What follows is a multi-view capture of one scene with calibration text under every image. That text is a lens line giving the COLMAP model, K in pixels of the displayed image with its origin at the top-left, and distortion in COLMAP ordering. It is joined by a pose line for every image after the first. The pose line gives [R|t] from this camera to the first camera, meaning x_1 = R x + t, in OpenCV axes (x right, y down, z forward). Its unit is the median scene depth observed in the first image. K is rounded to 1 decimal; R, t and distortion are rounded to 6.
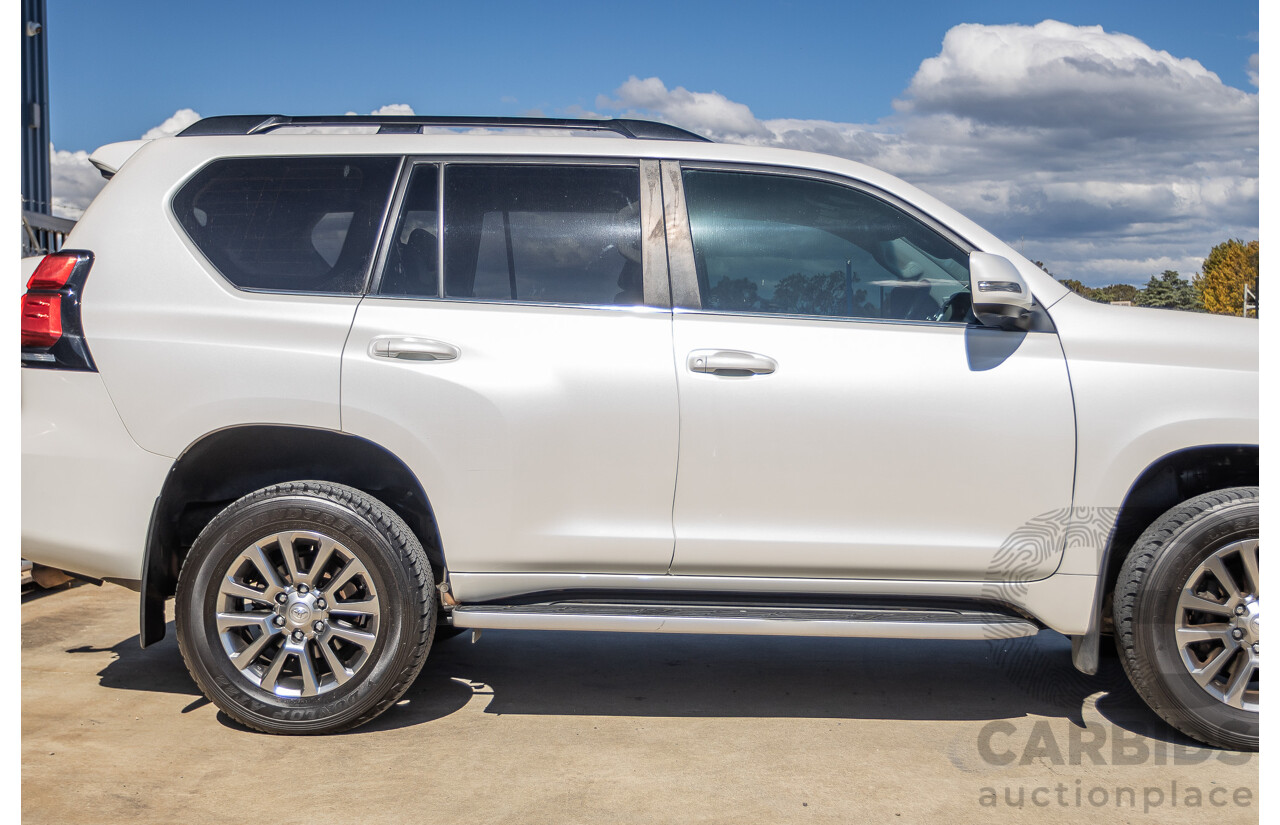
lens RADIAL K [[3980.2, 0, 640.0], [0, 3980.2, 412.5], [0, 0, 1]] dist [-0.459693, 1.044396]
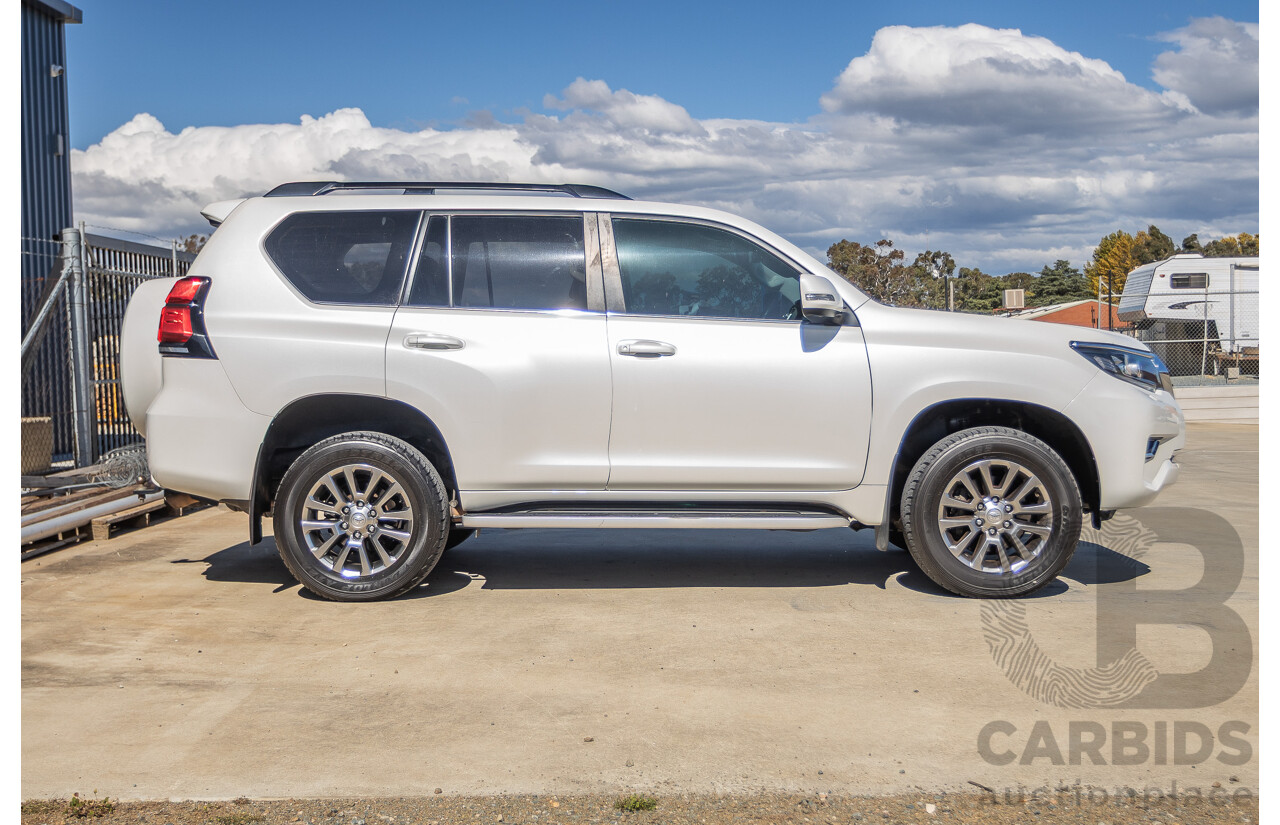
lens RADIAL K [[4803.1, 0, 640.0], [0, 4803.1, 412.5], [0, 0, 1]] dist [-0.067833, -3.689571]
pose [[0.999882, -0.011386, 0.010326, 0.001625], [0.011376, 0.999935, 0.001102, 0.009412], [-0.010338, -0.000985, 0.999946, -0.796294]]
